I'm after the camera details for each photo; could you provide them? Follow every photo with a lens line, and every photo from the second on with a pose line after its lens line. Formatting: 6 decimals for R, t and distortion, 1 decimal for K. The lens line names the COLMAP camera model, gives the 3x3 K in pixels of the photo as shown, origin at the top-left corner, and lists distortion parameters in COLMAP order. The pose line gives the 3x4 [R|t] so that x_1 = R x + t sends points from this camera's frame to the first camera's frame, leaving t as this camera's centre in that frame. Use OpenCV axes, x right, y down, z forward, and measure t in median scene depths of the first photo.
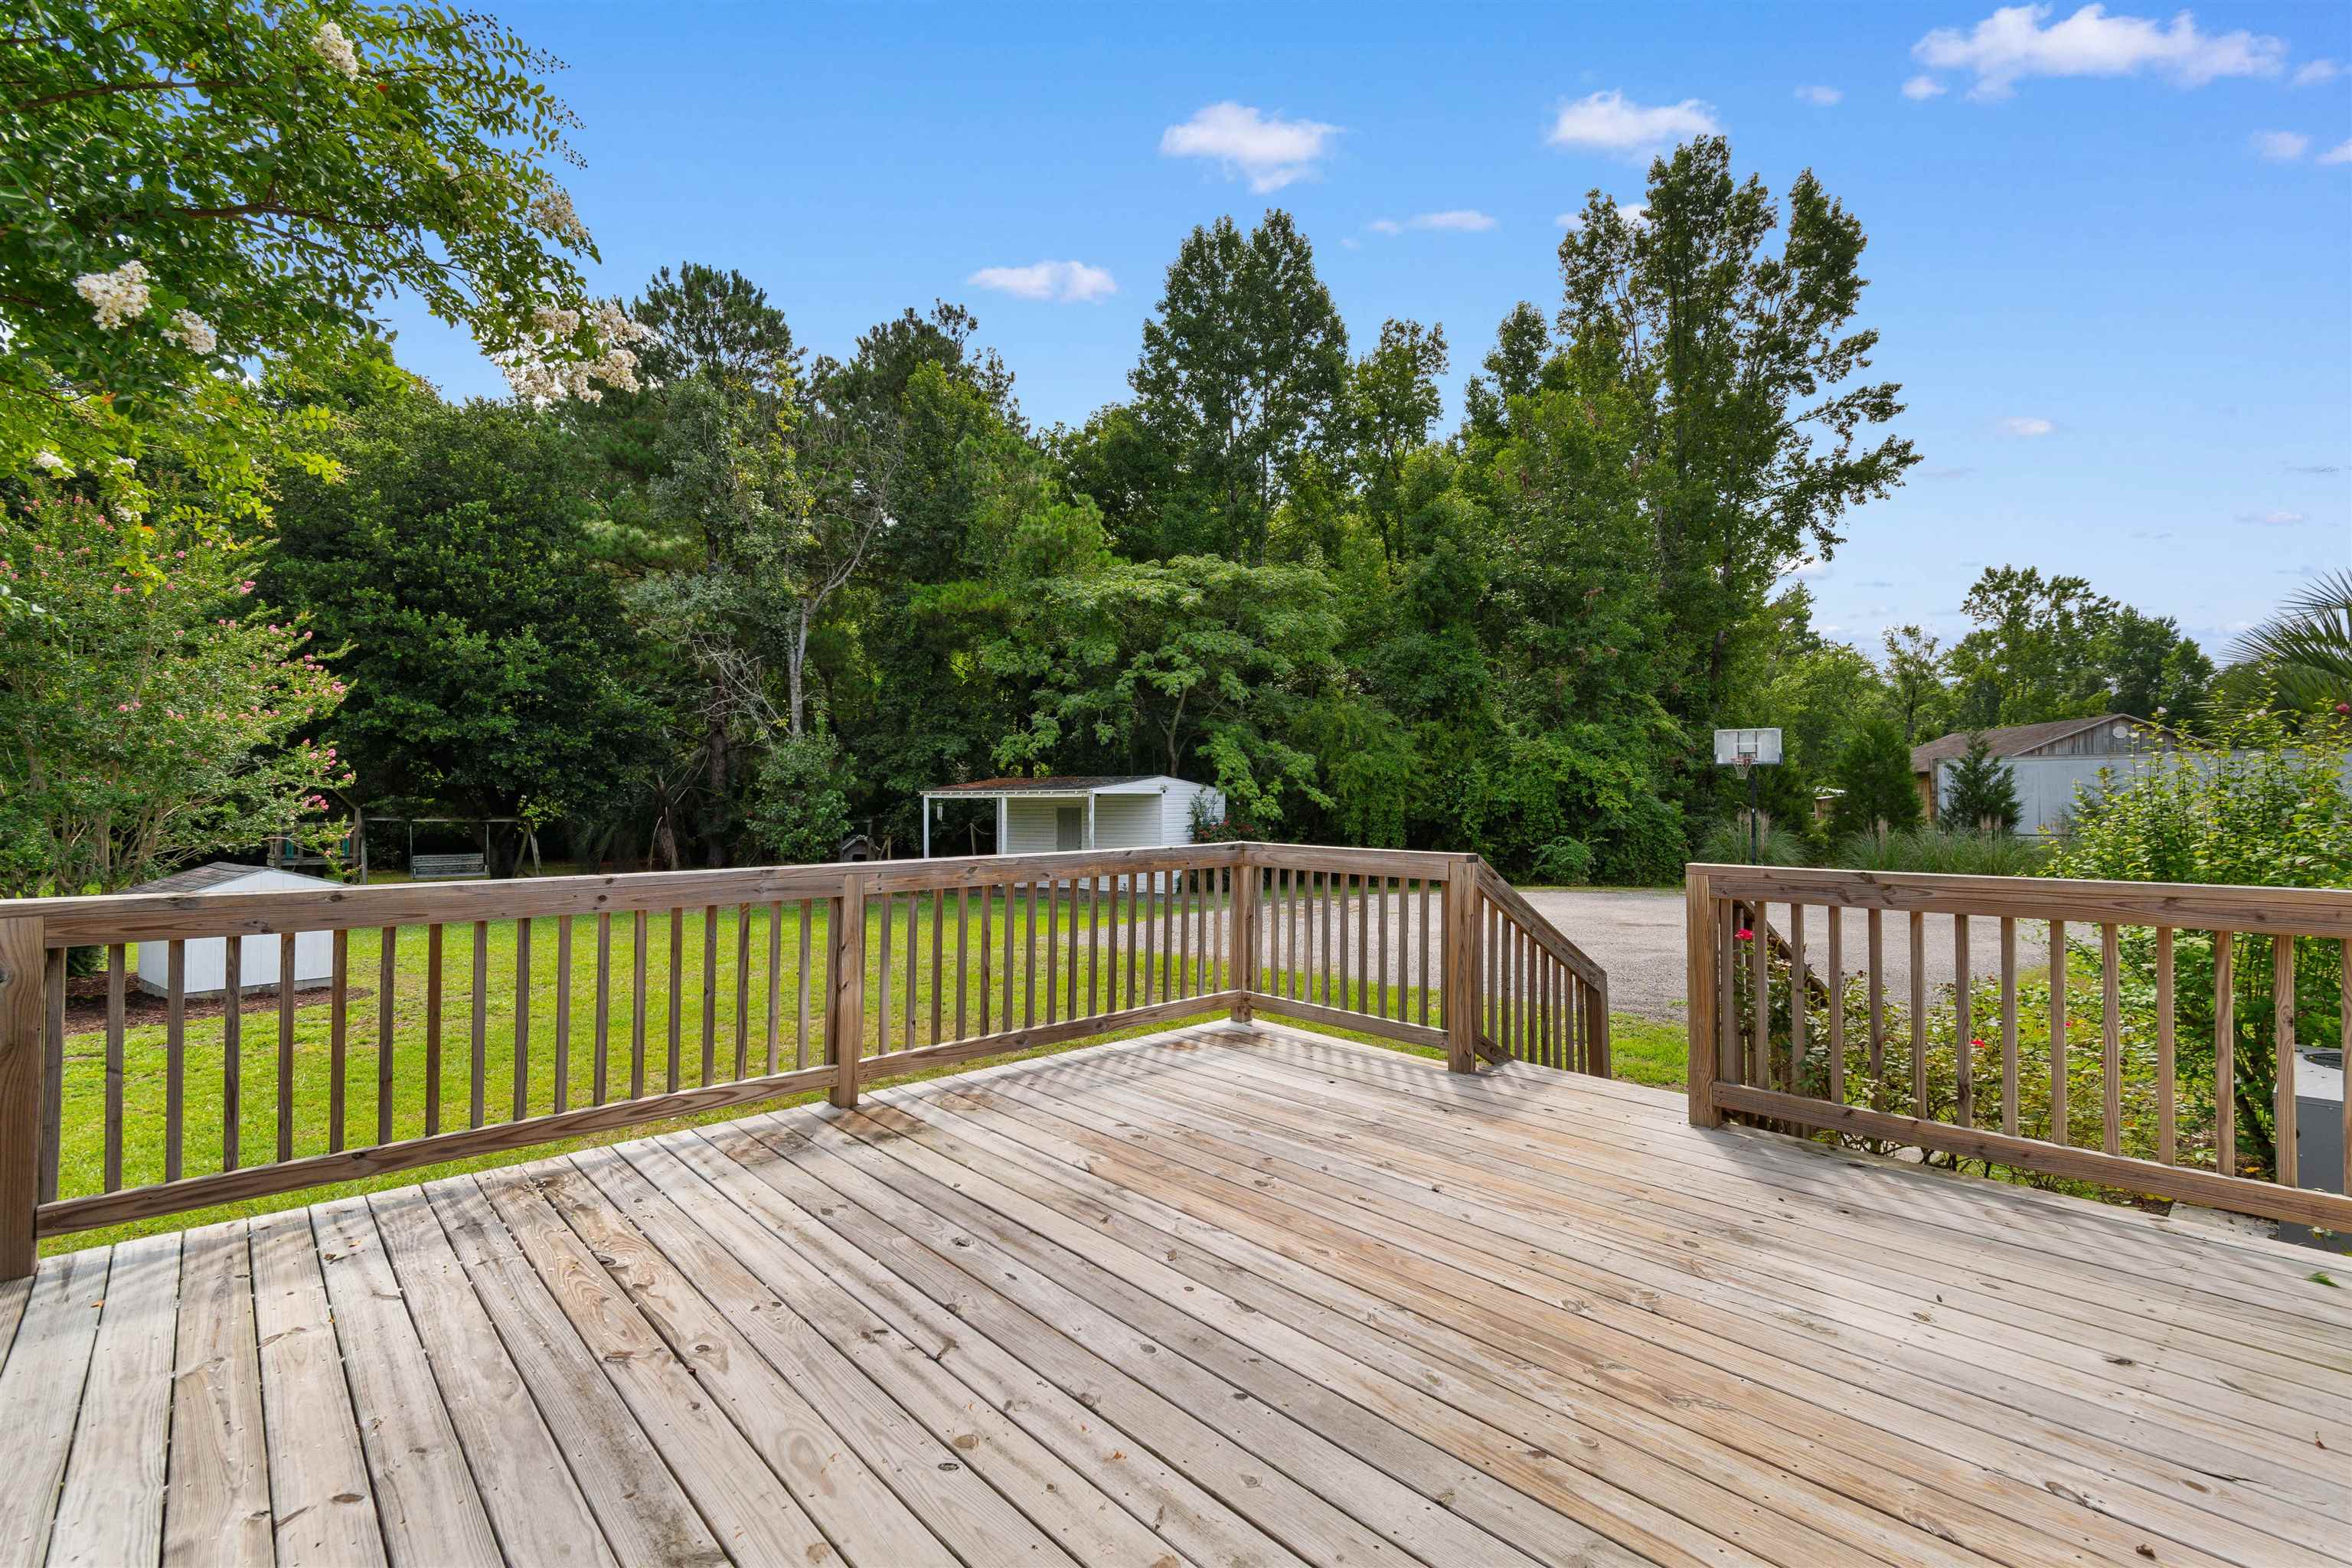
lens RADIAL K [[1096.2, 0, 1176.0], [0, 1096.2, 784.0], [0, 0, 1]] dist [-0.003517, -0.000101]
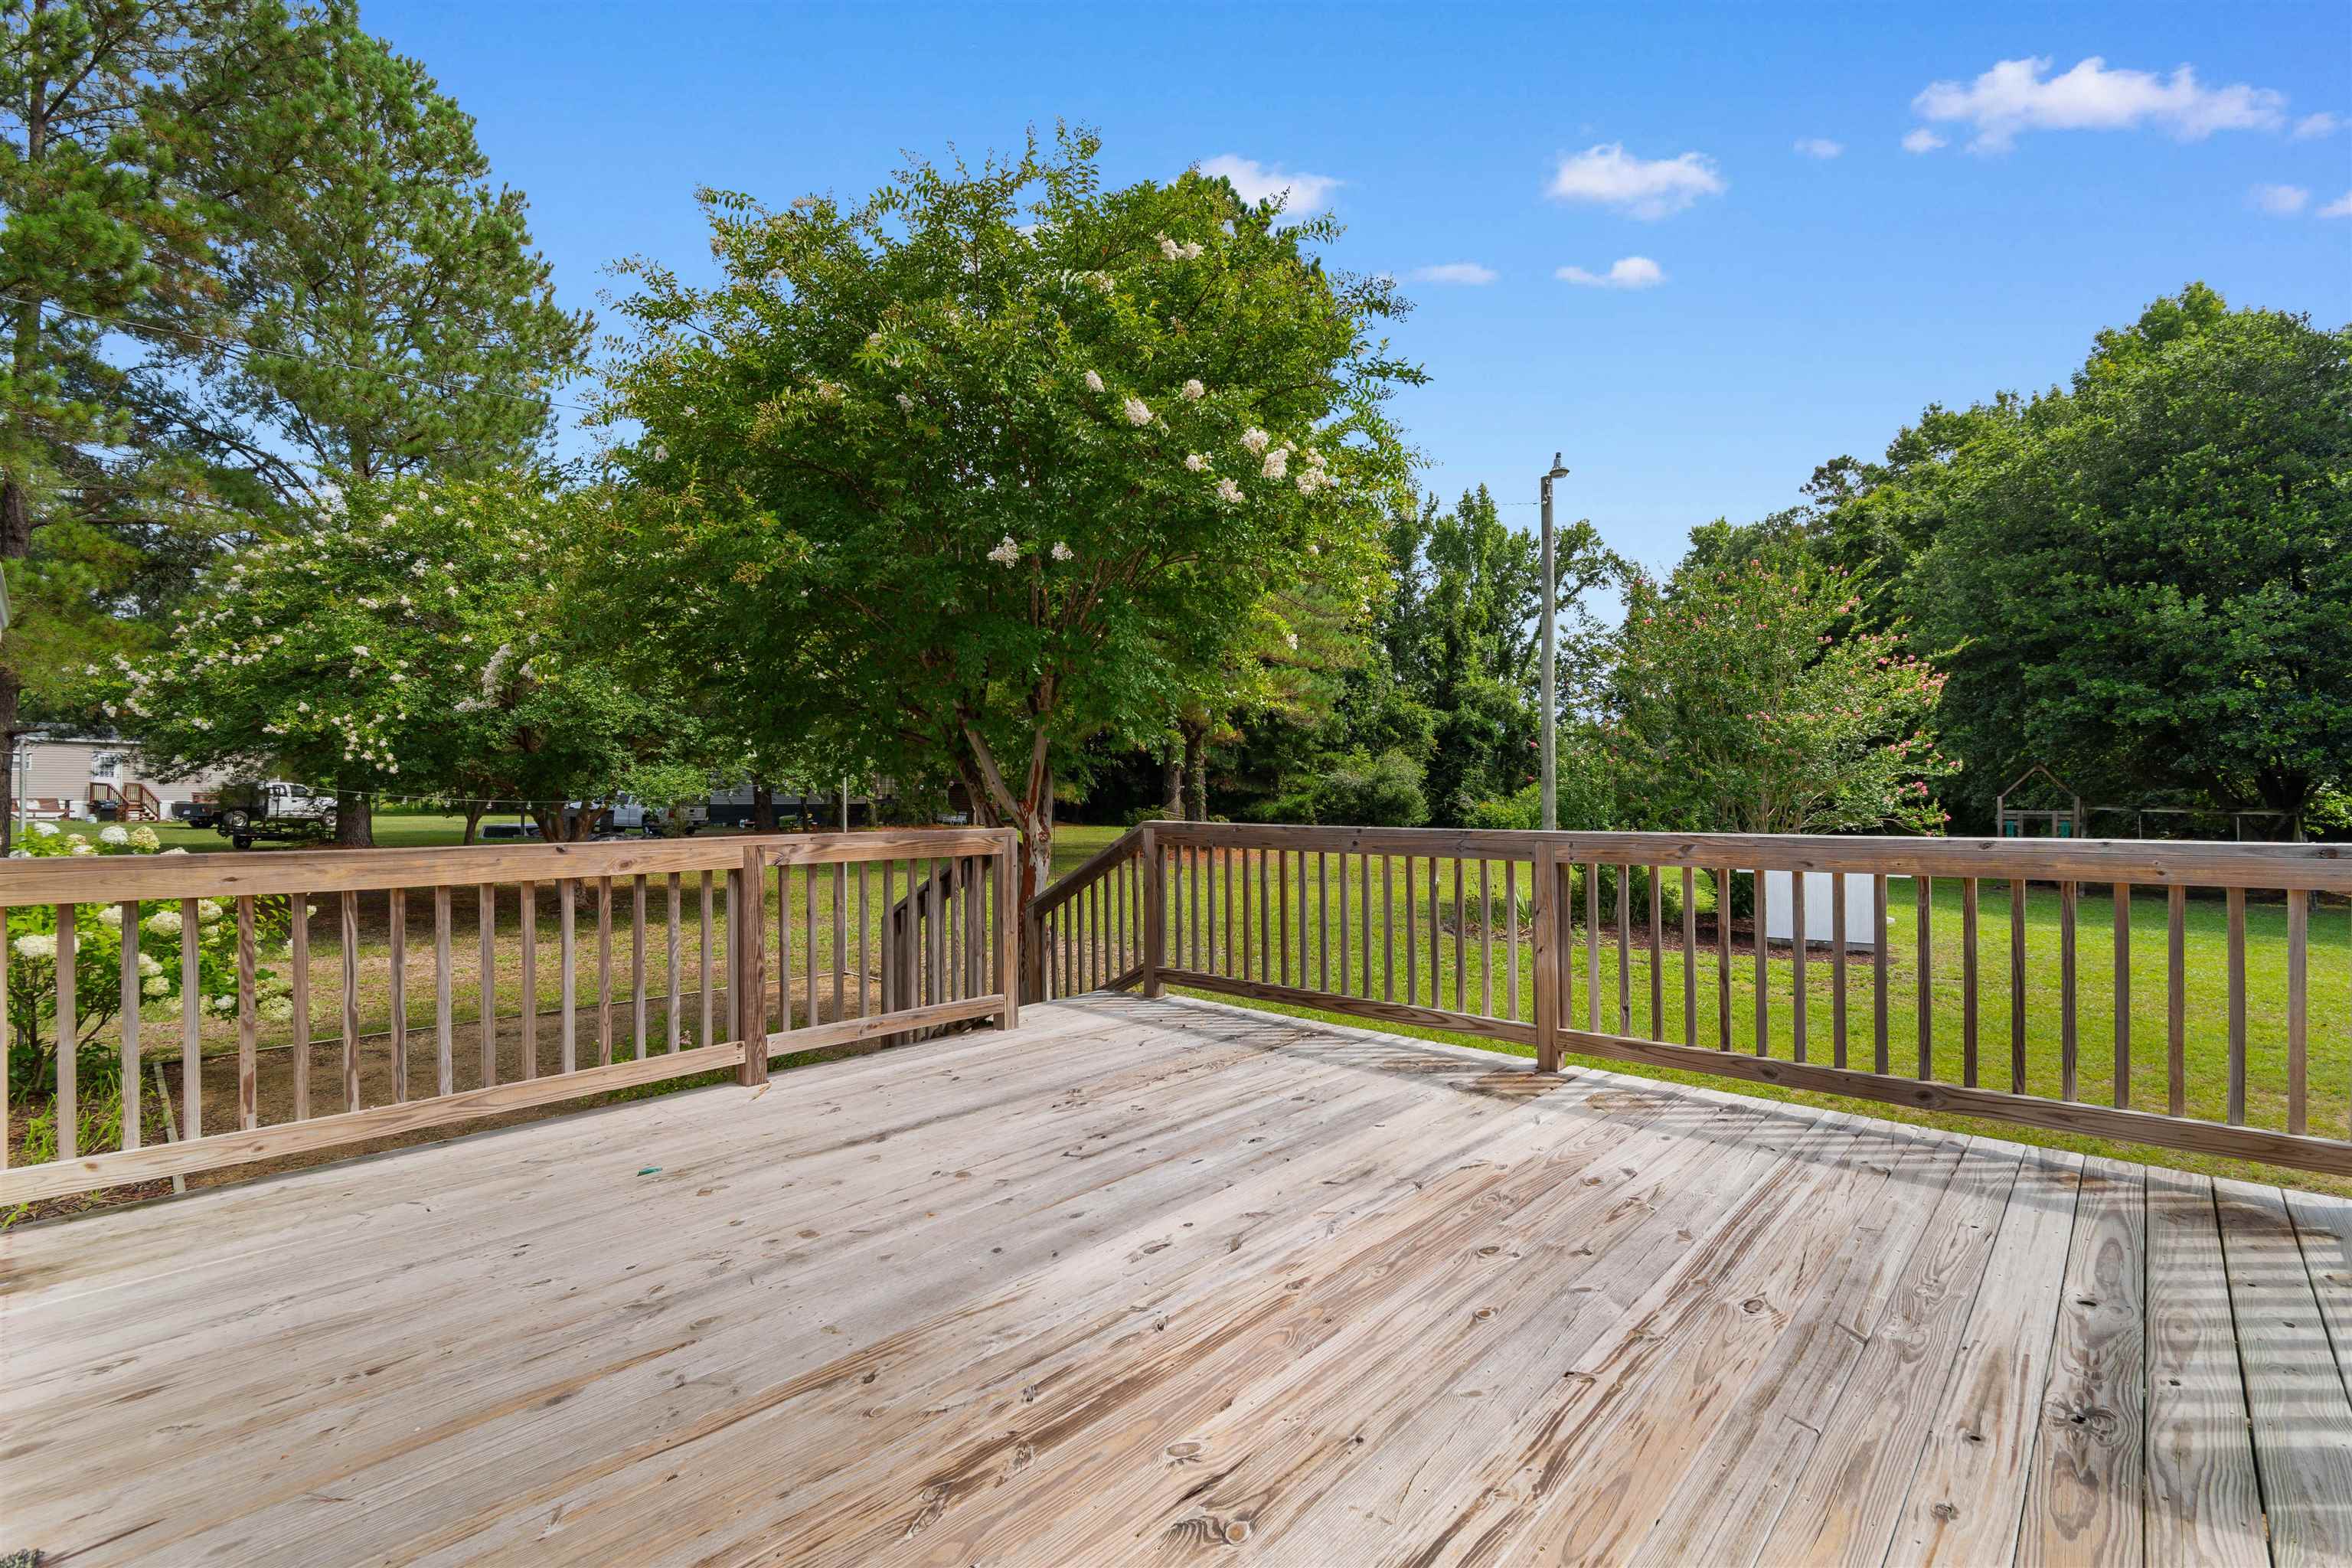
lens RADIAL K [[1031.2, 0, 1176.0], [0, 1031.2, 784.0], [0, 0, 1]] dist [0.002043, 0.000387]
pose [[0.092218, -0.004236, -0.995730, 0.573662], [0.011879, 0.999924, -0.003154, 0.024058], [0.995668, -0.011537, 0.092262, 0.519557]]
